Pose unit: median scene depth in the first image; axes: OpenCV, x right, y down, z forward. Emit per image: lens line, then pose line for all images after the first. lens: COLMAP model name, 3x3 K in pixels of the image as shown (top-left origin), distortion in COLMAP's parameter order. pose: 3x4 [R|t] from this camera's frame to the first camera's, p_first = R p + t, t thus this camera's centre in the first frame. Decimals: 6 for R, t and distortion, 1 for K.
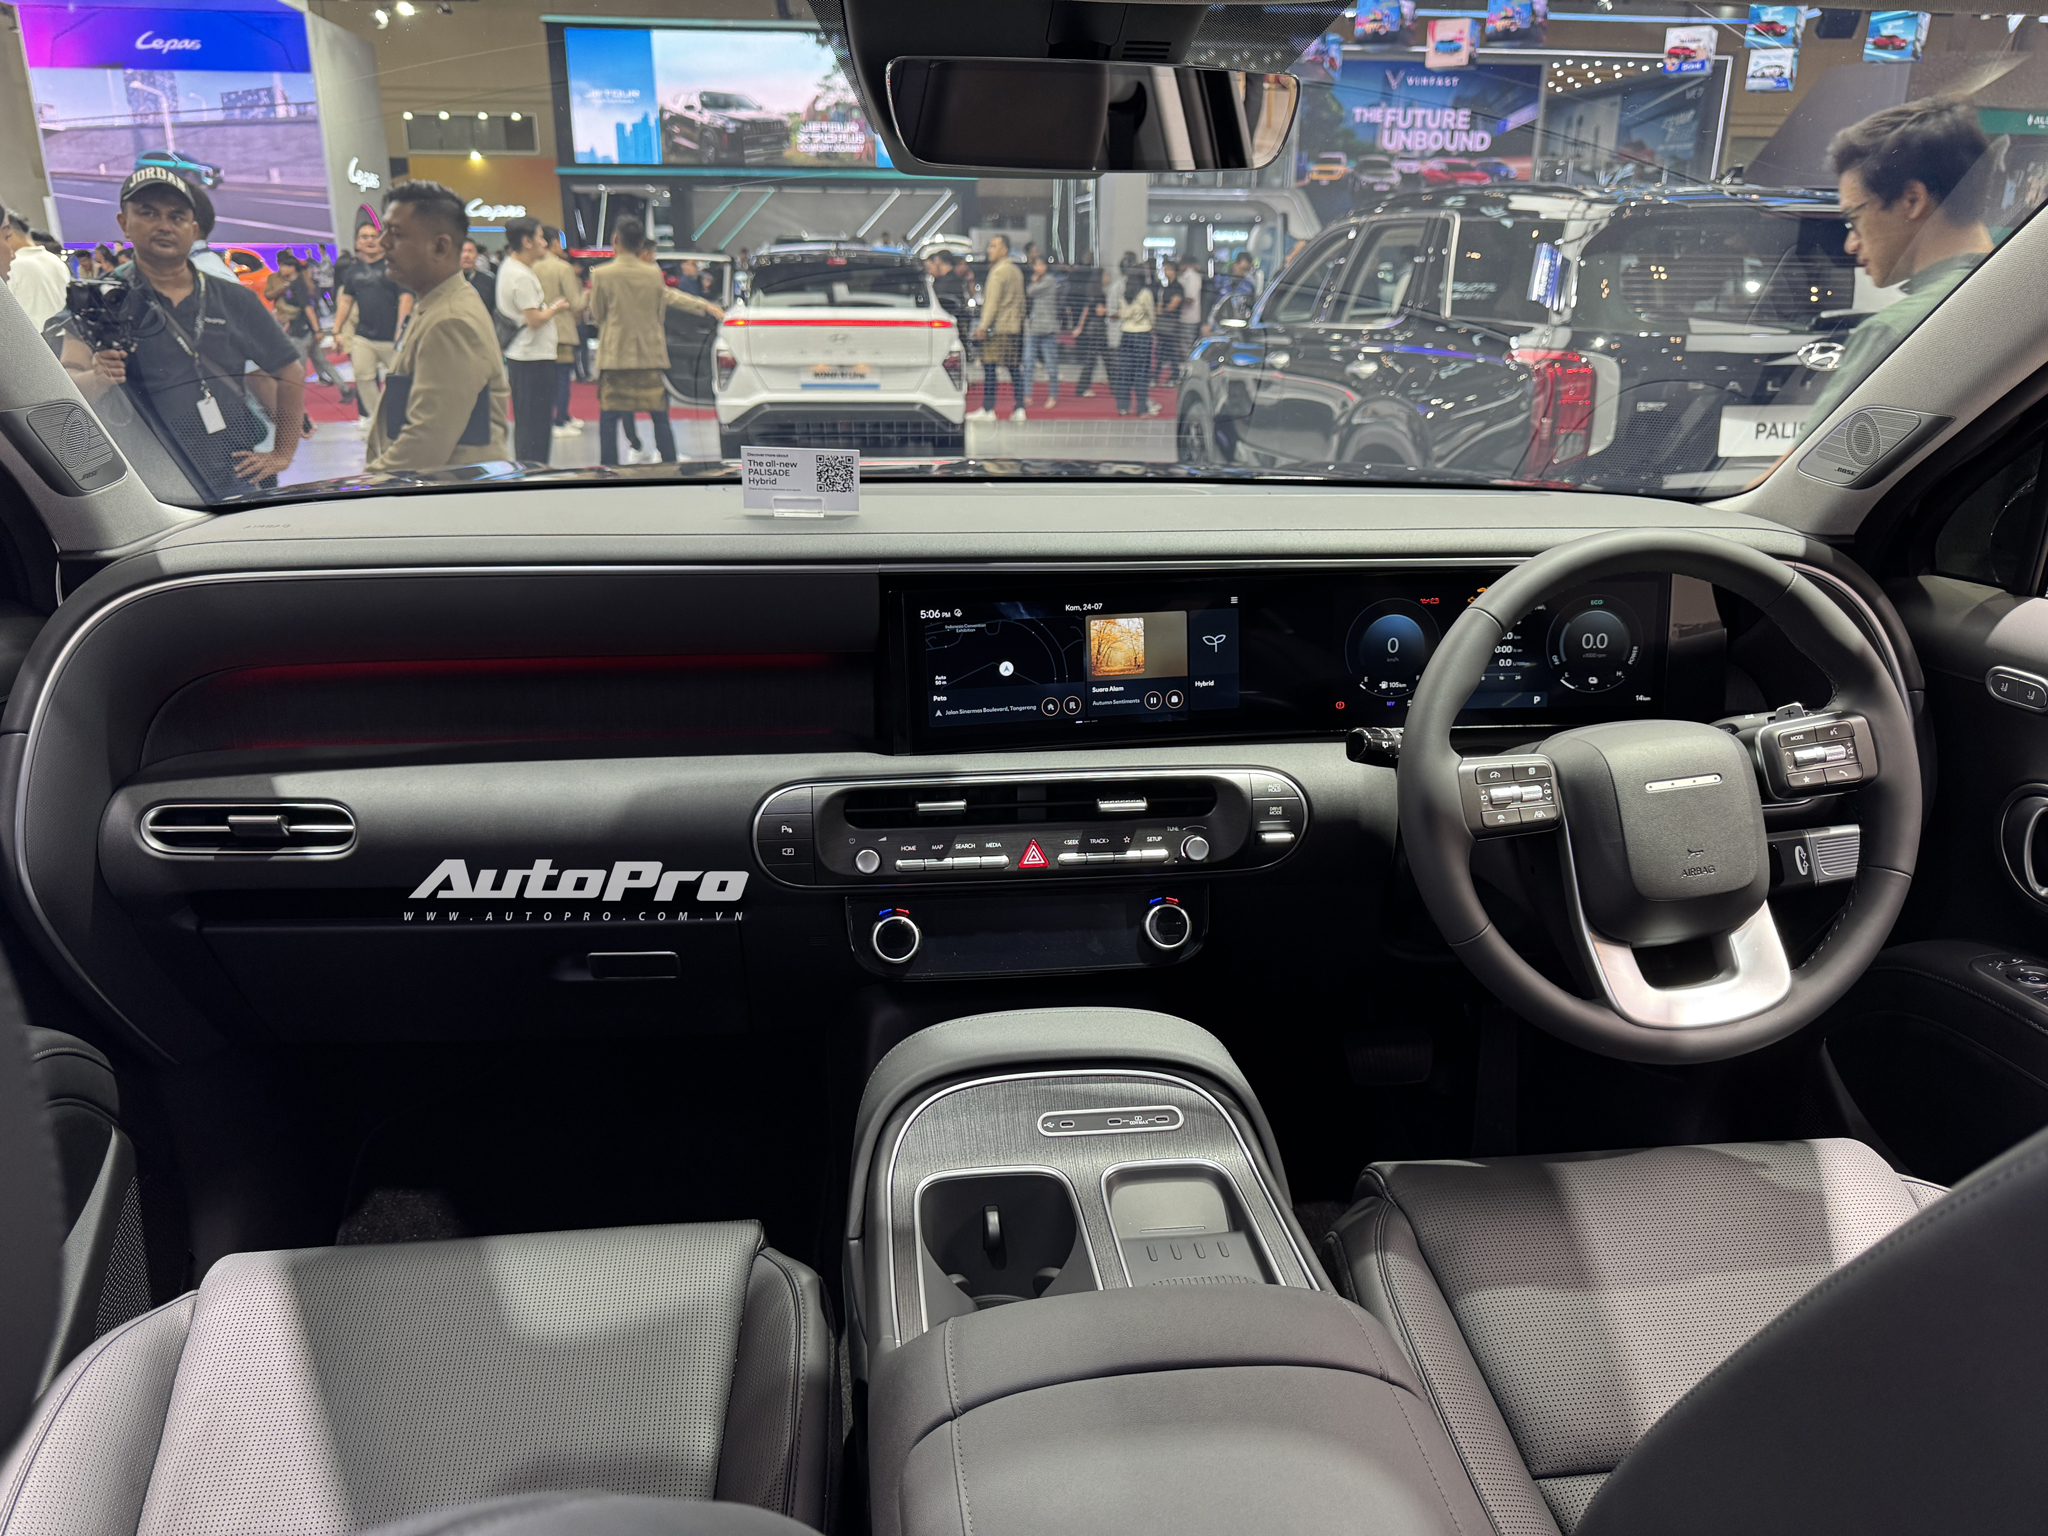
lens RADIAL K [[1431.8, 0, 1024.0], [0, 1431.8, 768.0], [0, 0, 1]] dist [0.084874, -0.097257]
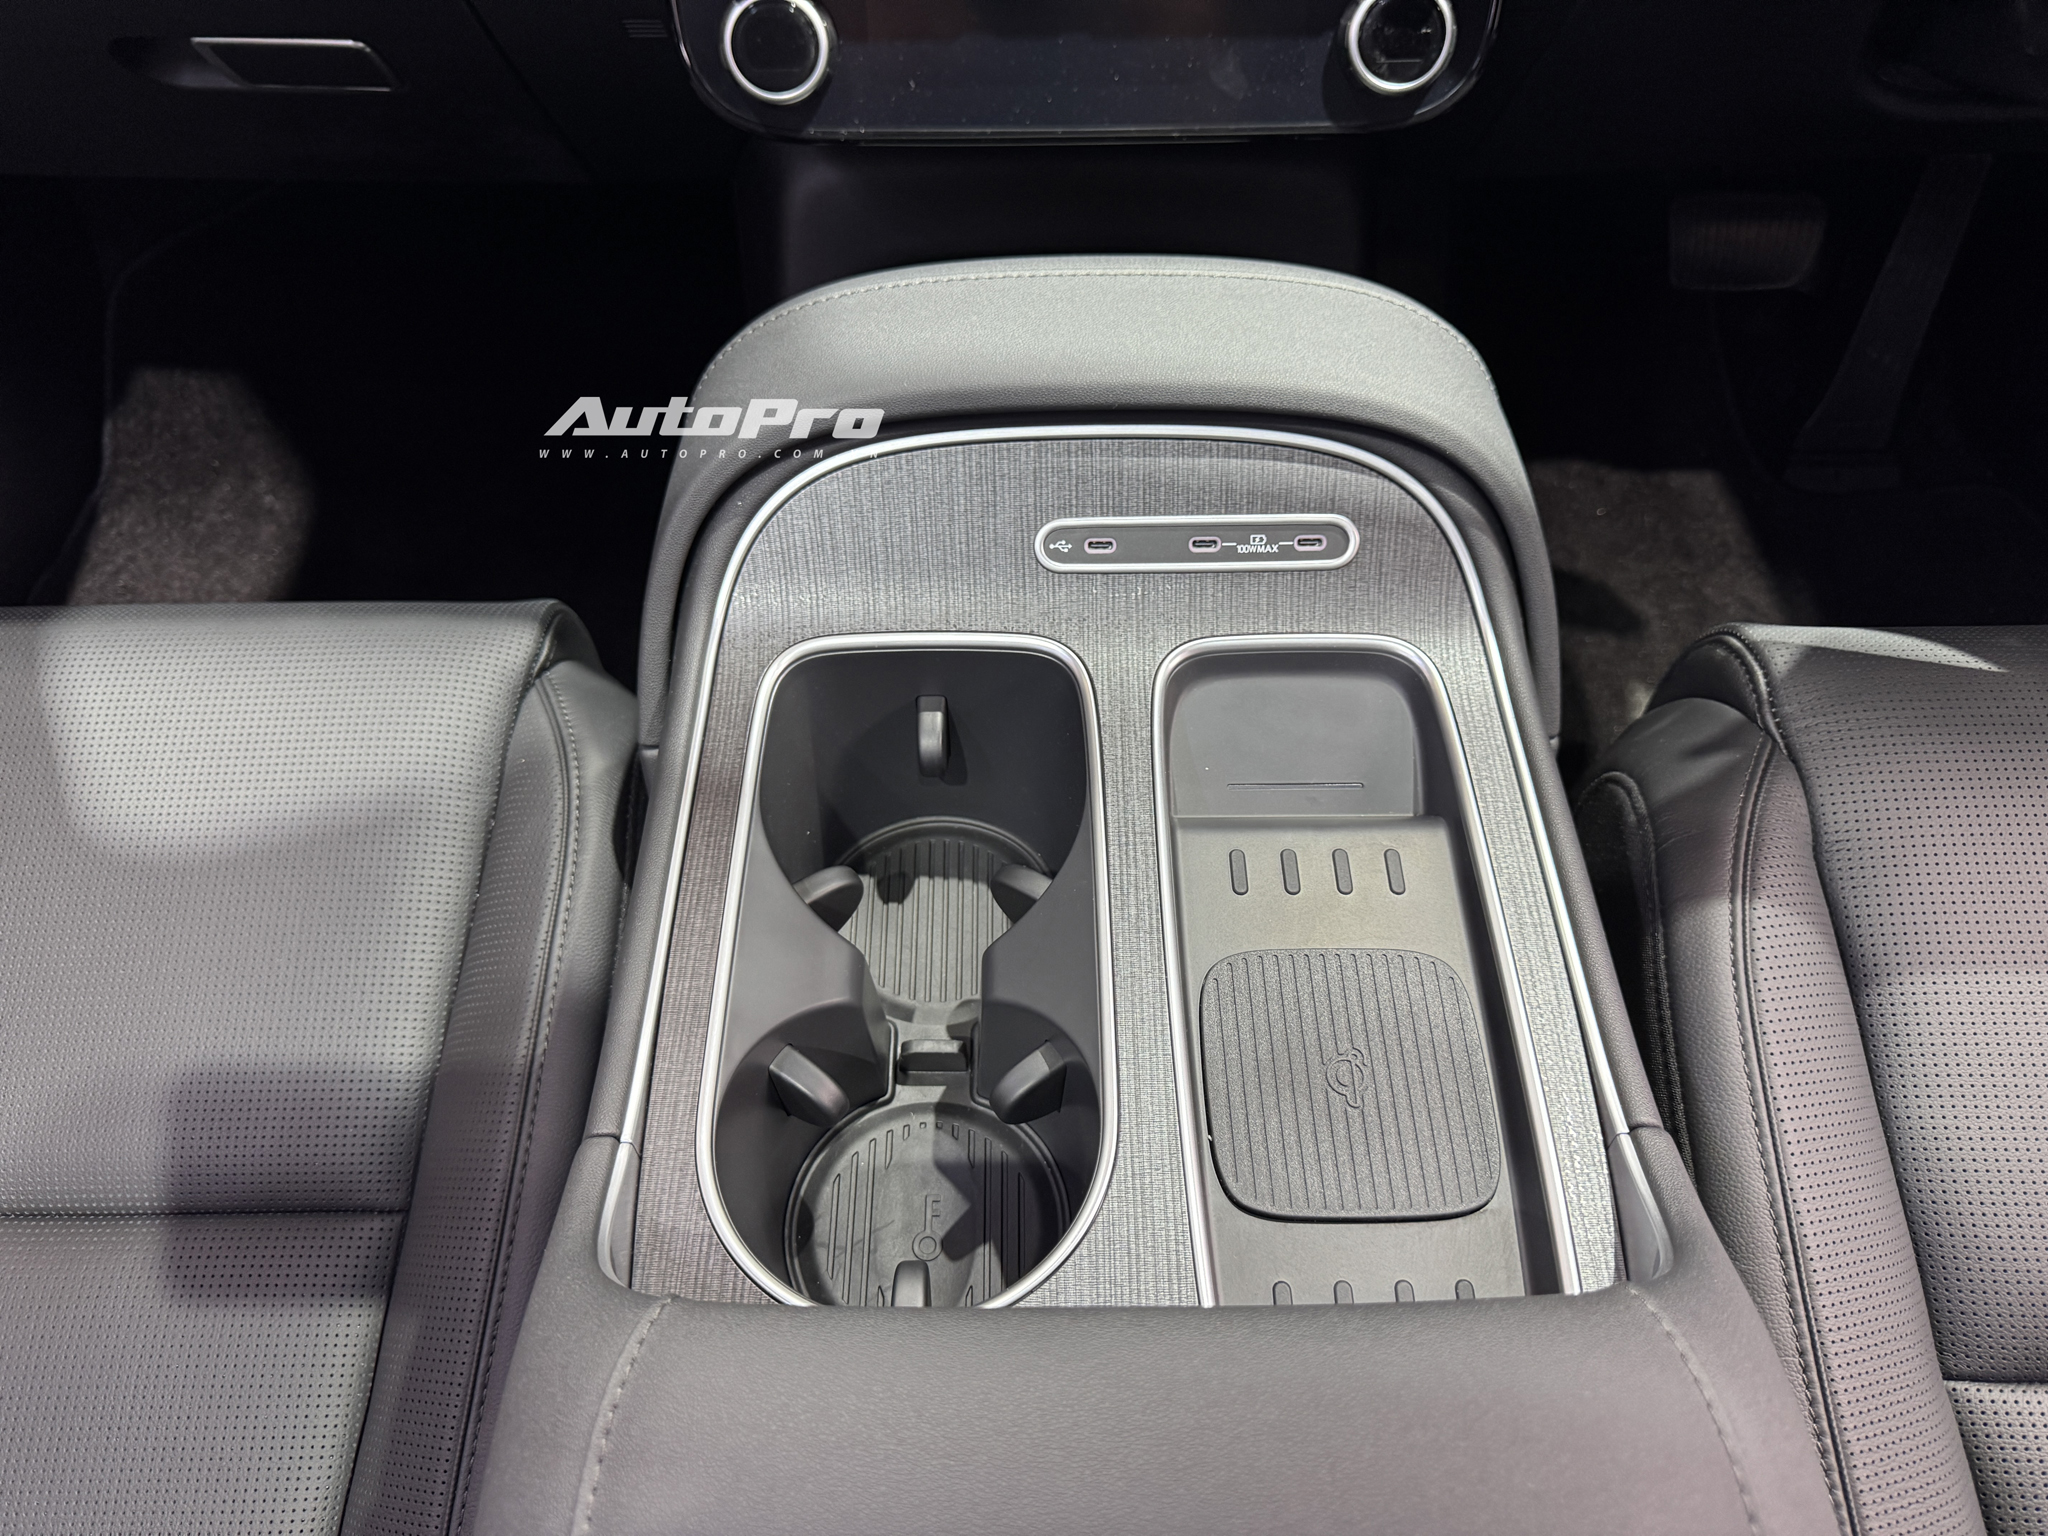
lens RADIAL K [[1463.0, 0, 1018.7], [0, 1463.0, 763.1], [0, 0, 1]] dist [0.095751, -0.200401]
pose [[0.992672, 0.087874, -0.082942, 0.043505], [-0.019851, 0.795670, 0.605404, 0.016628], [0.119194, -0.599322, 0.791585, 0.514971]]
